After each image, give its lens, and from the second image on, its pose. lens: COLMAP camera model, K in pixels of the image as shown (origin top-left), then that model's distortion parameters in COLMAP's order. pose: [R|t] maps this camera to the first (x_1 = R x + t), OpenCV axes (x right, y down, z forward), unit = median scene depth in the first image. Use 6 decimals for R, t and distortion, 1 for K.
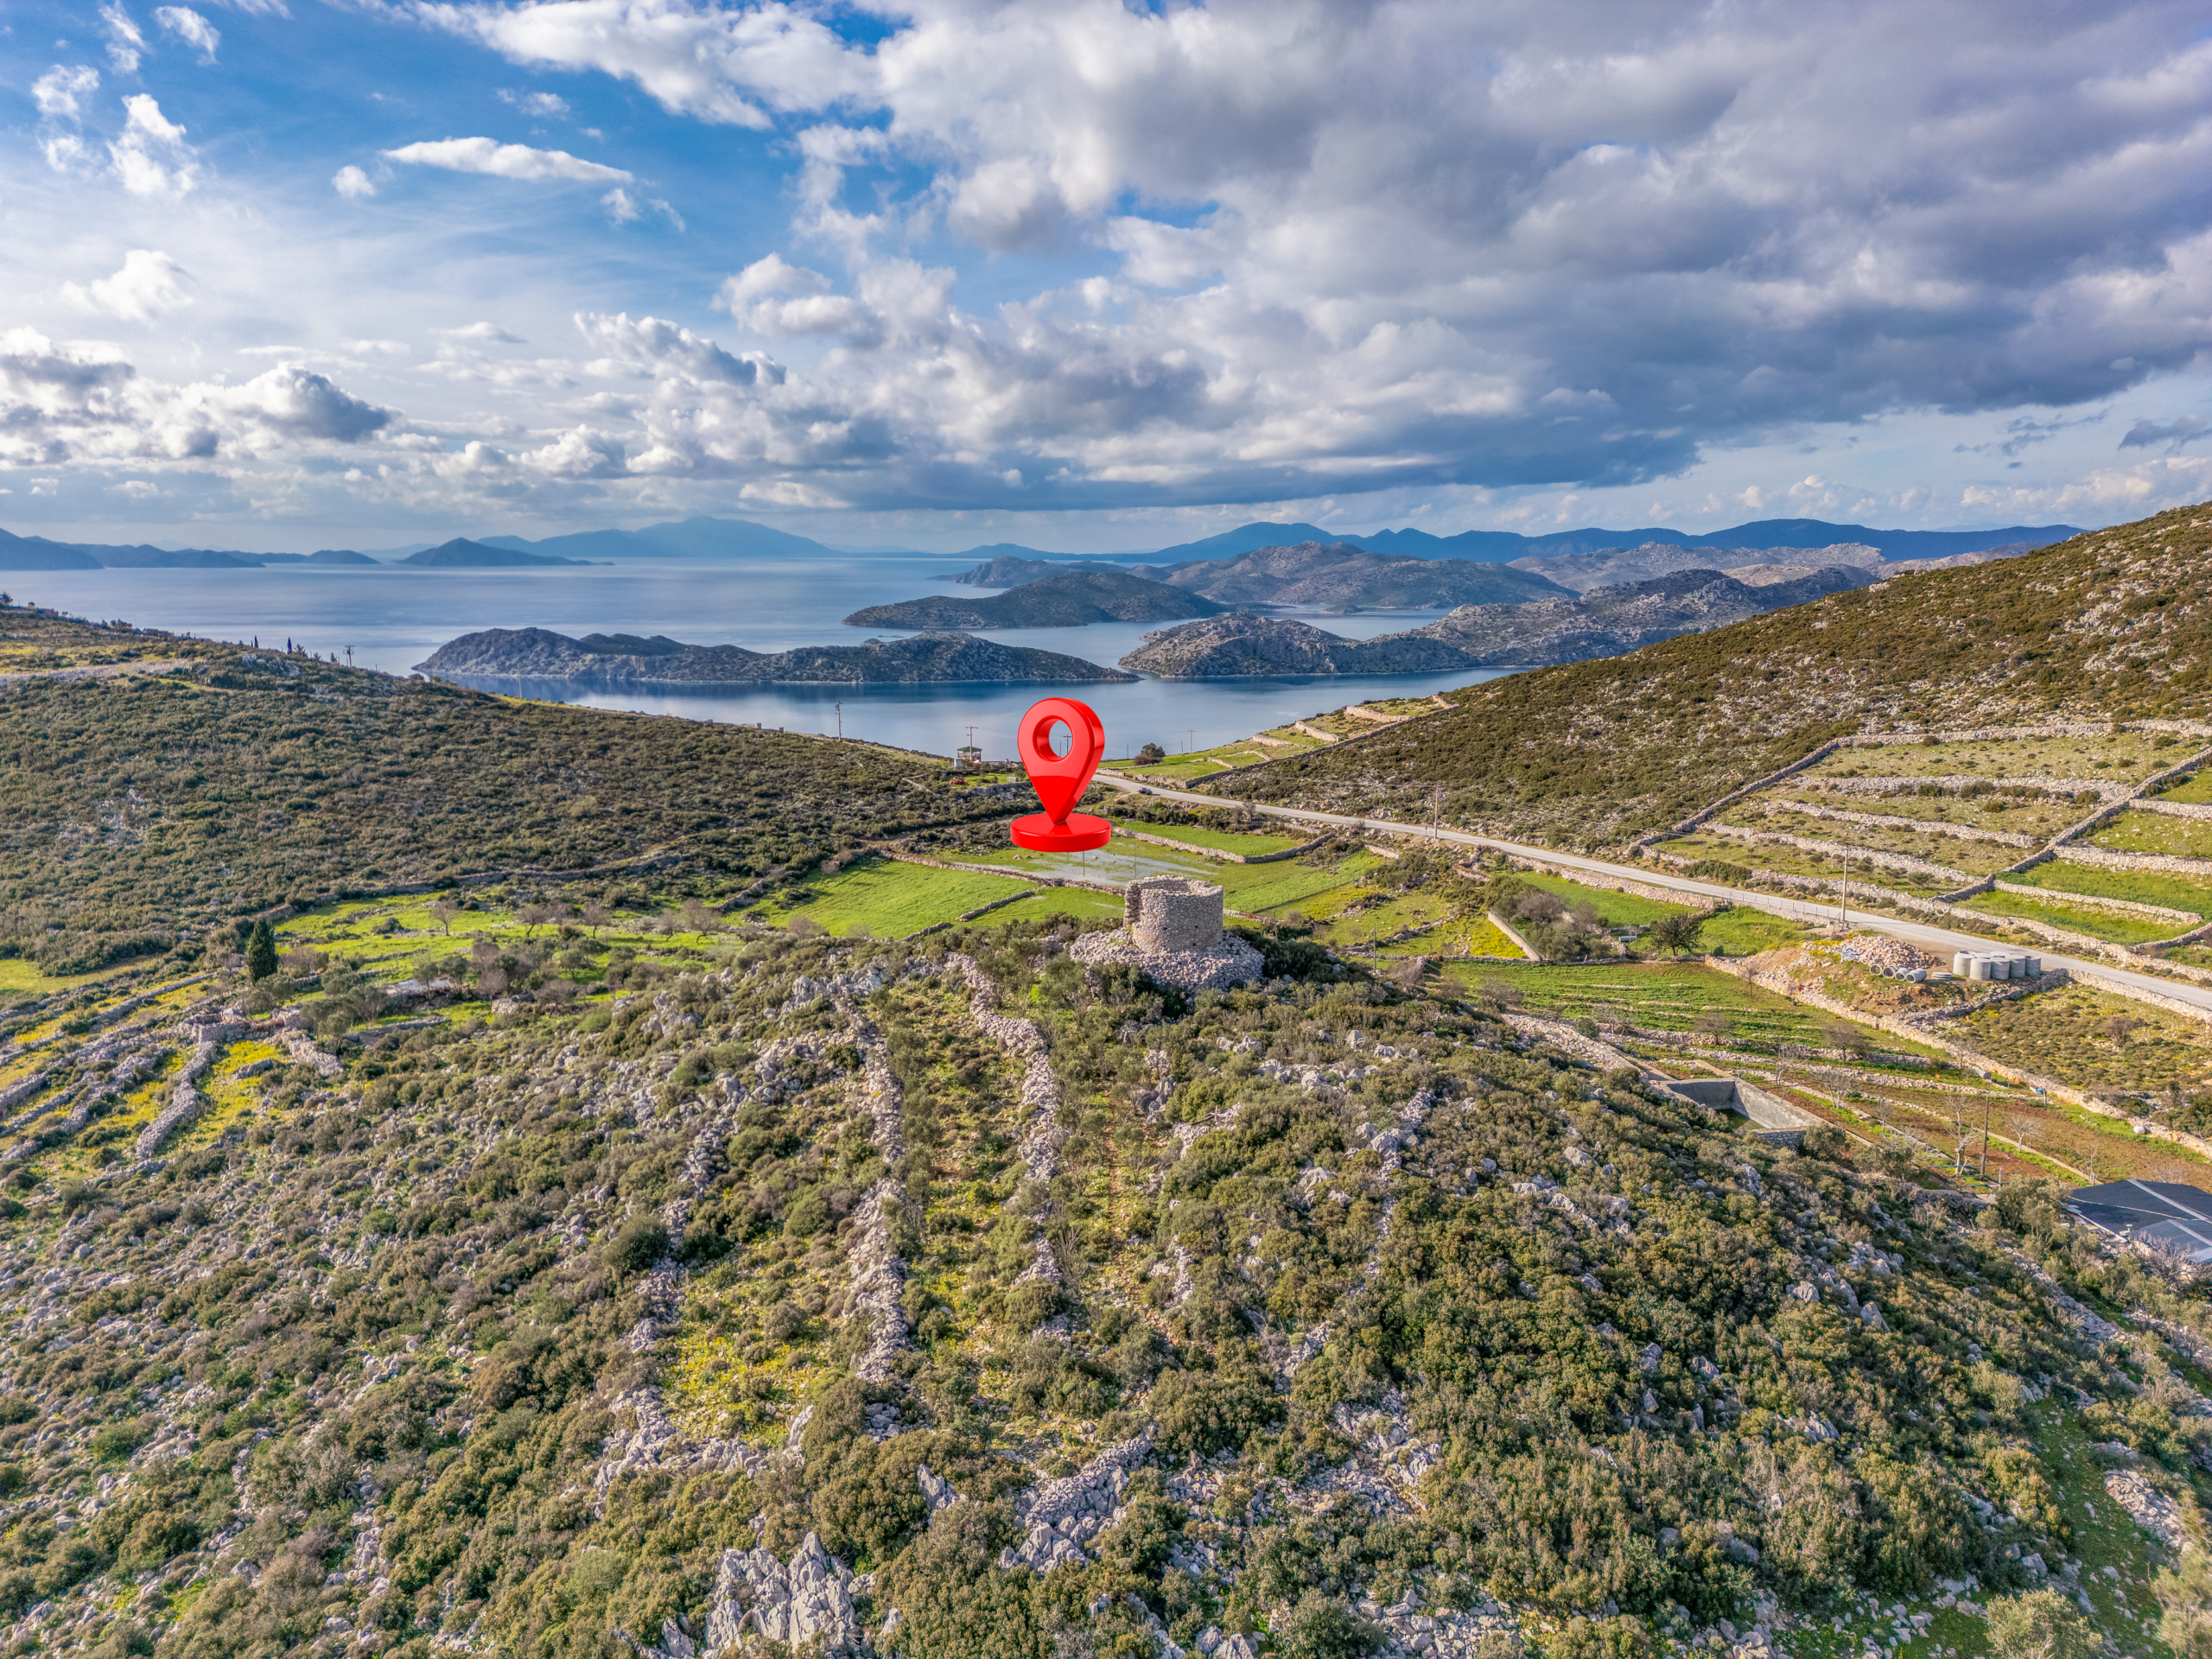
lens RADIAL K [[1528.8, 0, 1104.1], [0, 1528.8, 868.2], [0, 0, 1]] dist [0.107401, -0.145104]
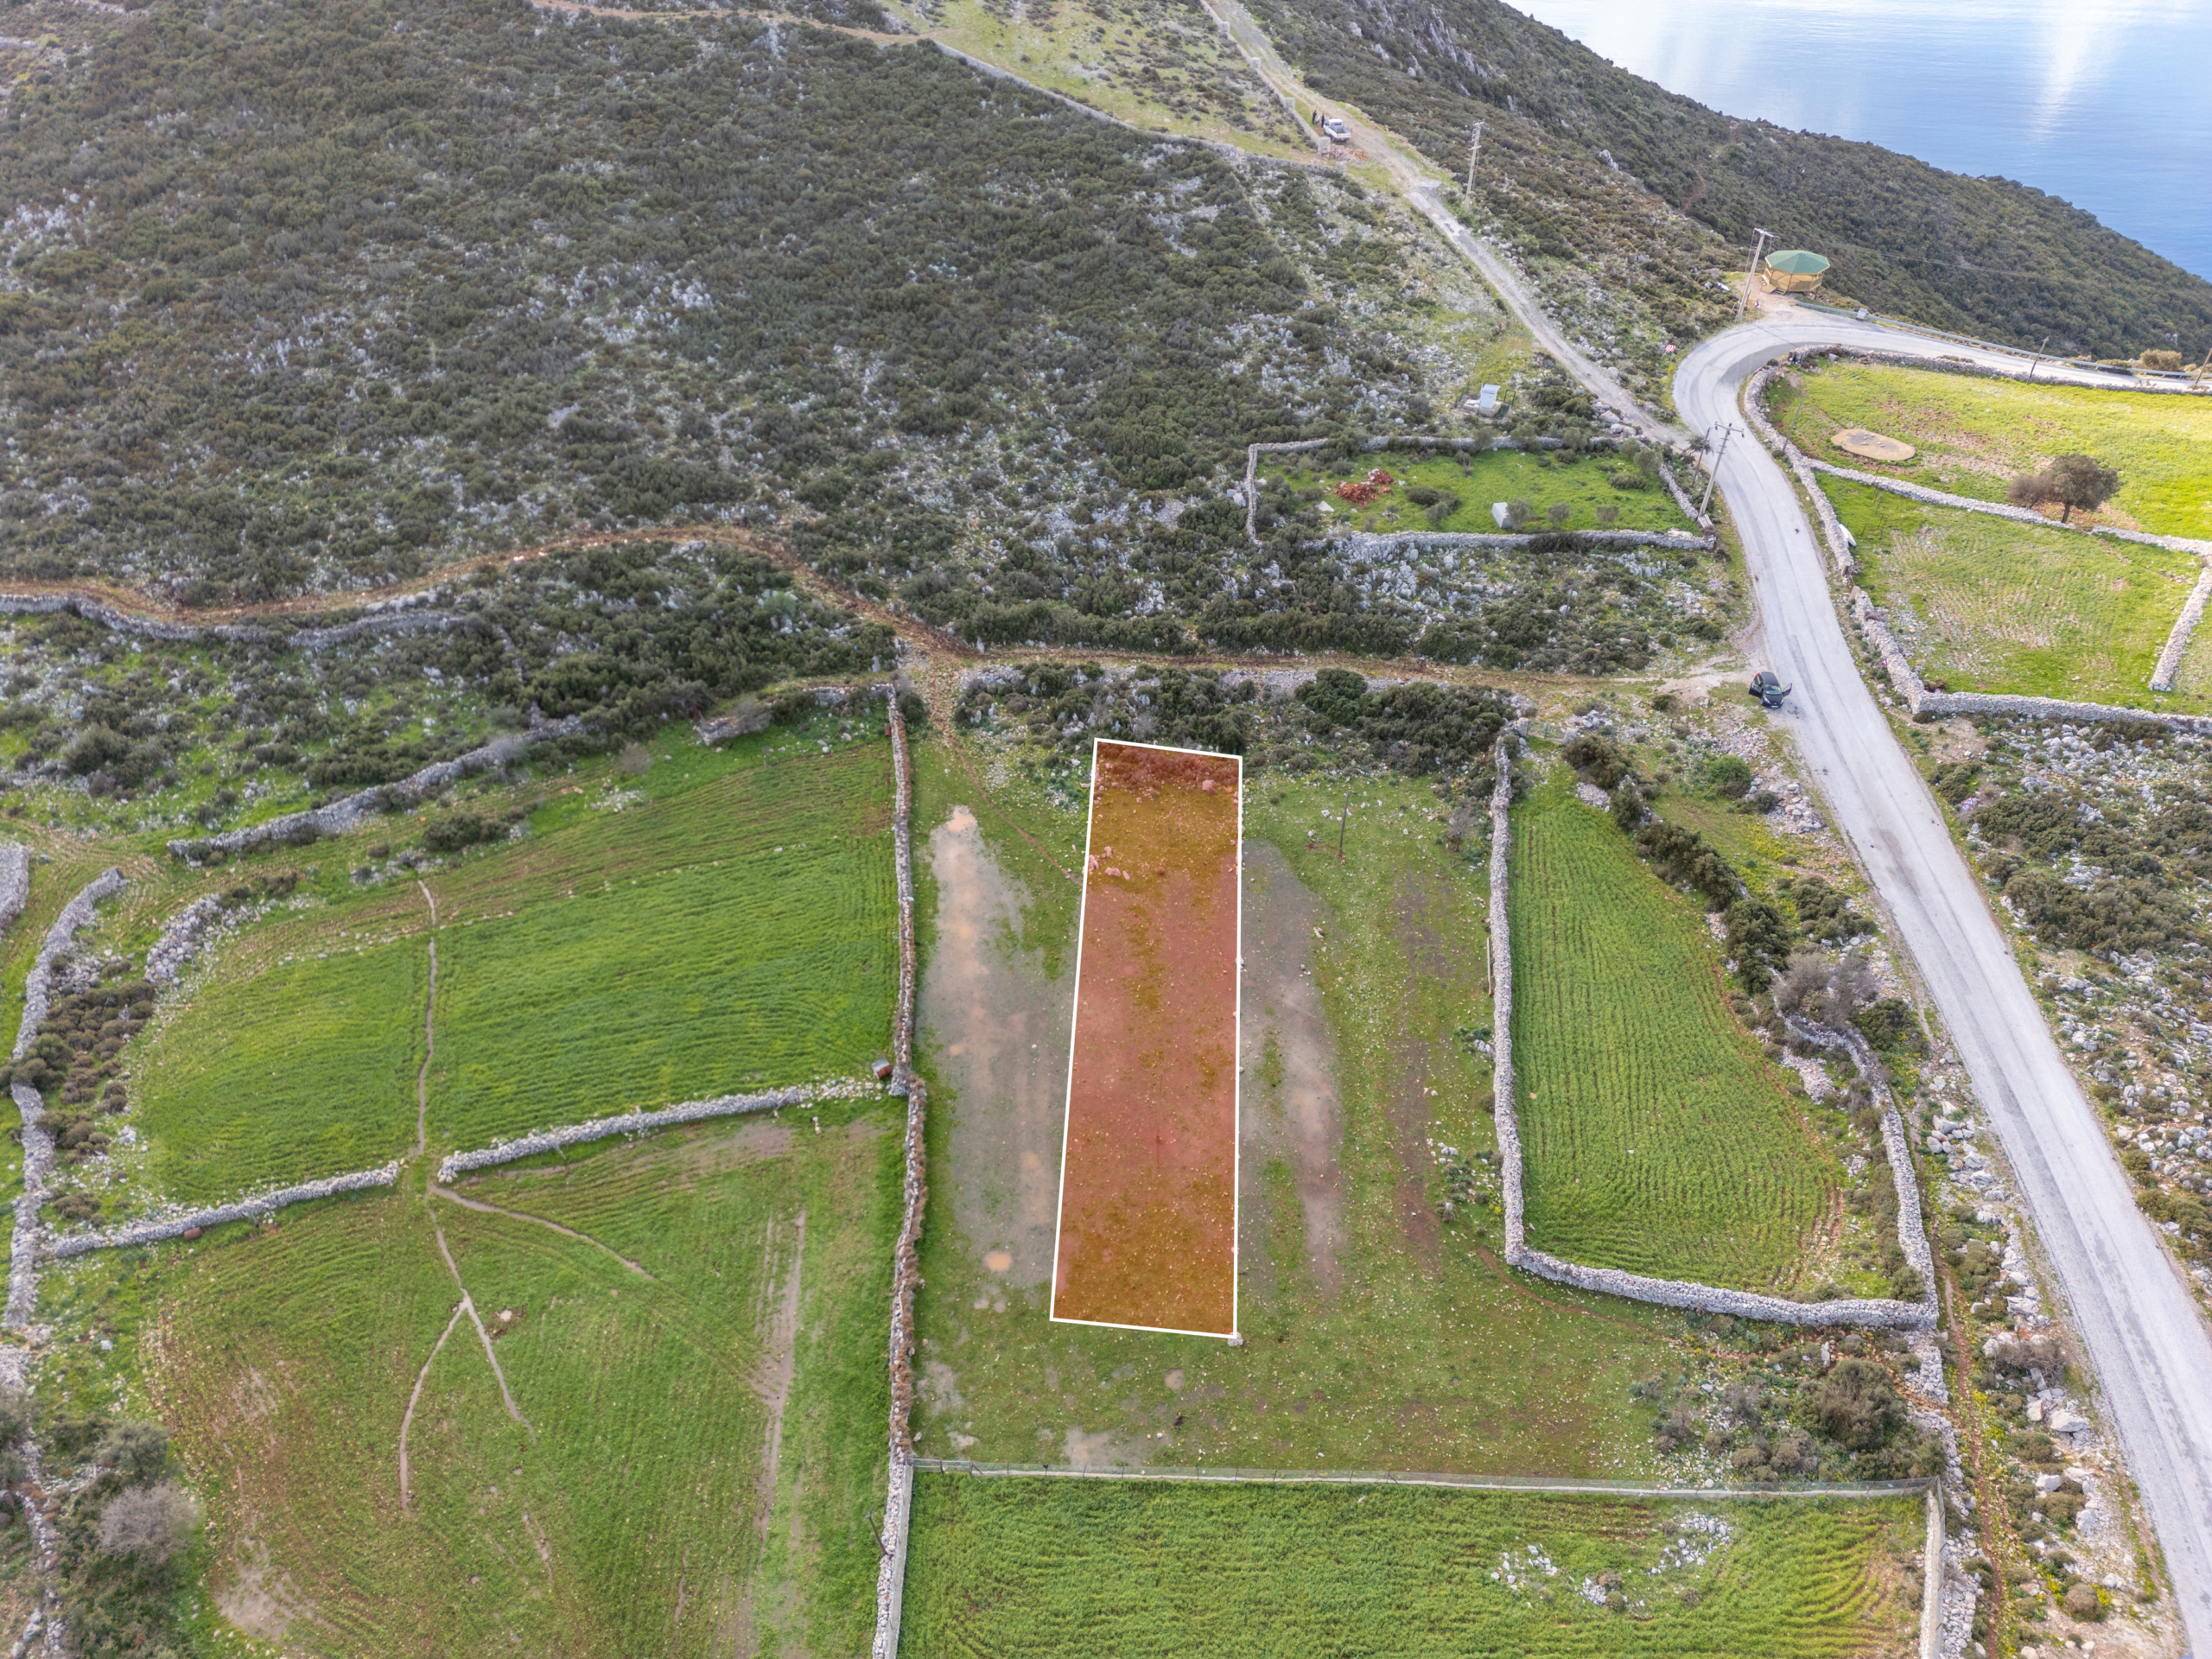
lens RADIAL K [[1547.9, 0, 1104.6], [0, 1547.9, 828.3], [0, 0, 1]] dist [0.077787, -0.074724]
pose [[0.669411, 0.485132, -0.562614, 0.143118], [-0.143545, 0.827526, 0.542767, -0.197970], [0.728892, -0.282574, 0.623594, 0.628168]]
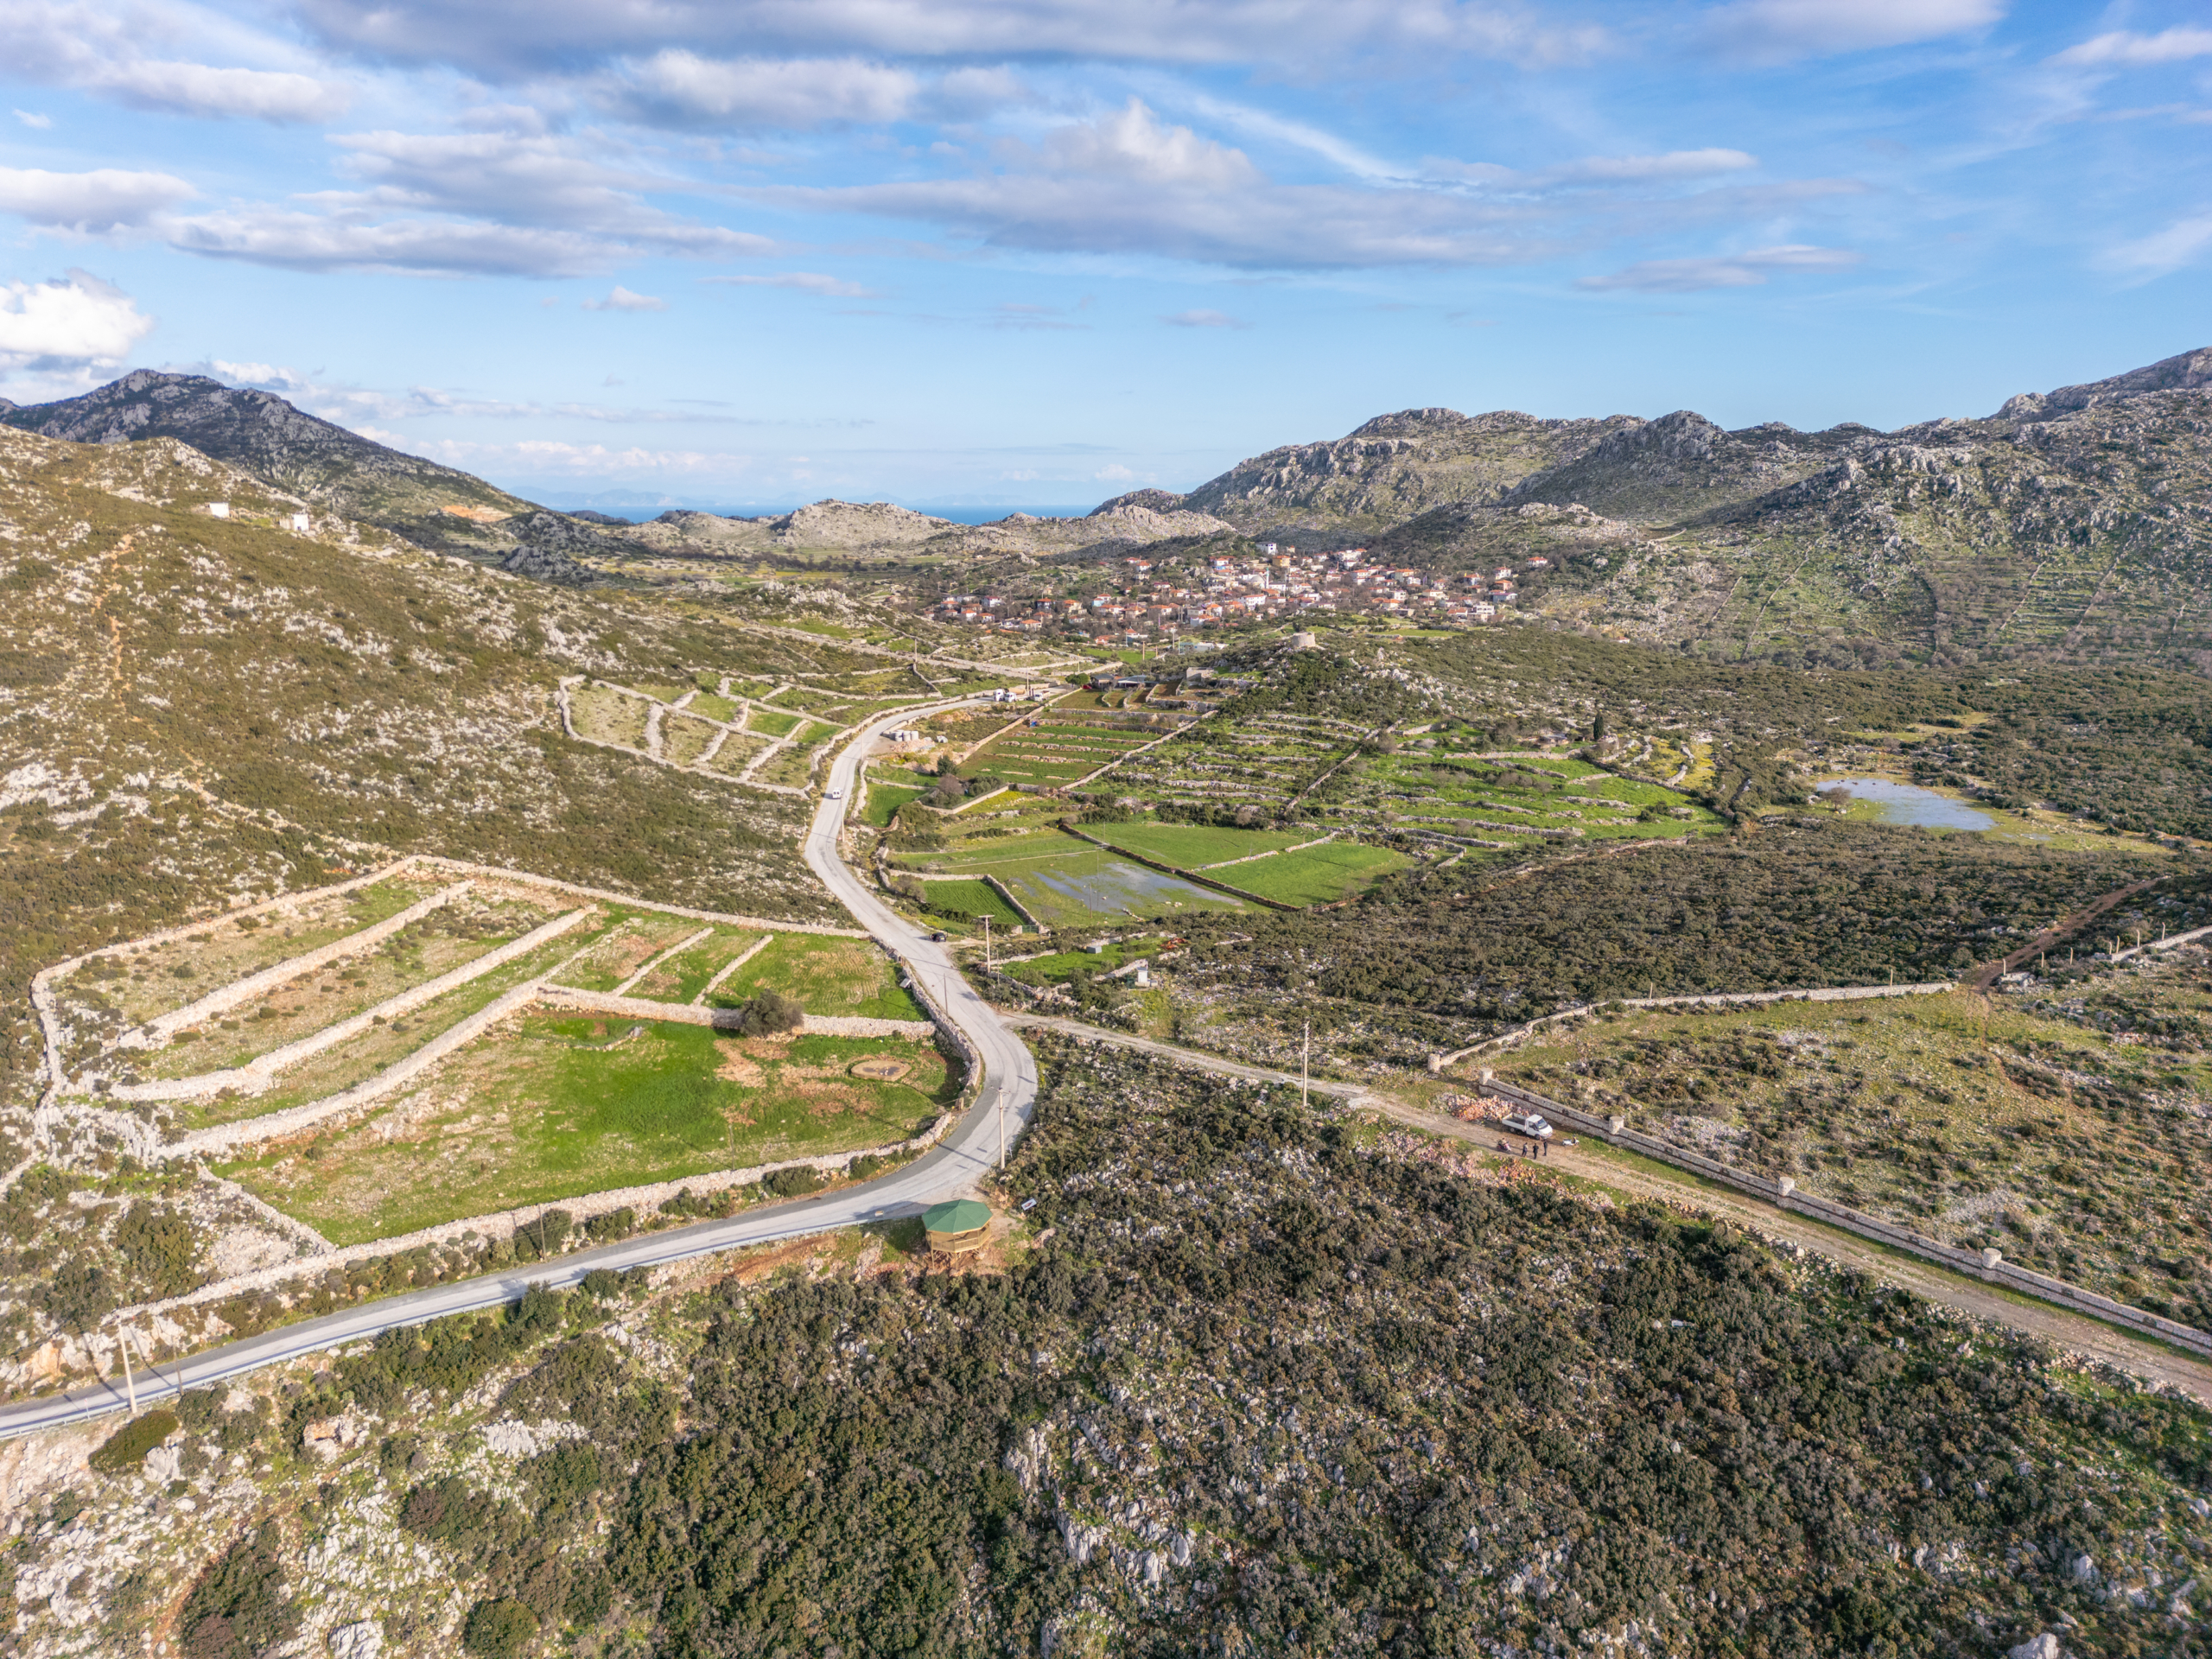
lens RADIAL K [[1533.9, 0, 1104.4], [0, 1533.9, 837.2], [0, 0, 1]] dist [0.095780, -0.102594]
pose [[-0.932634, -0.074898, 0.352965, -0.307658], [0.079537, 0.911484, 0.403573, -0.387261], [-0.351949, 0.404460, -0.844123, 1.556835]]
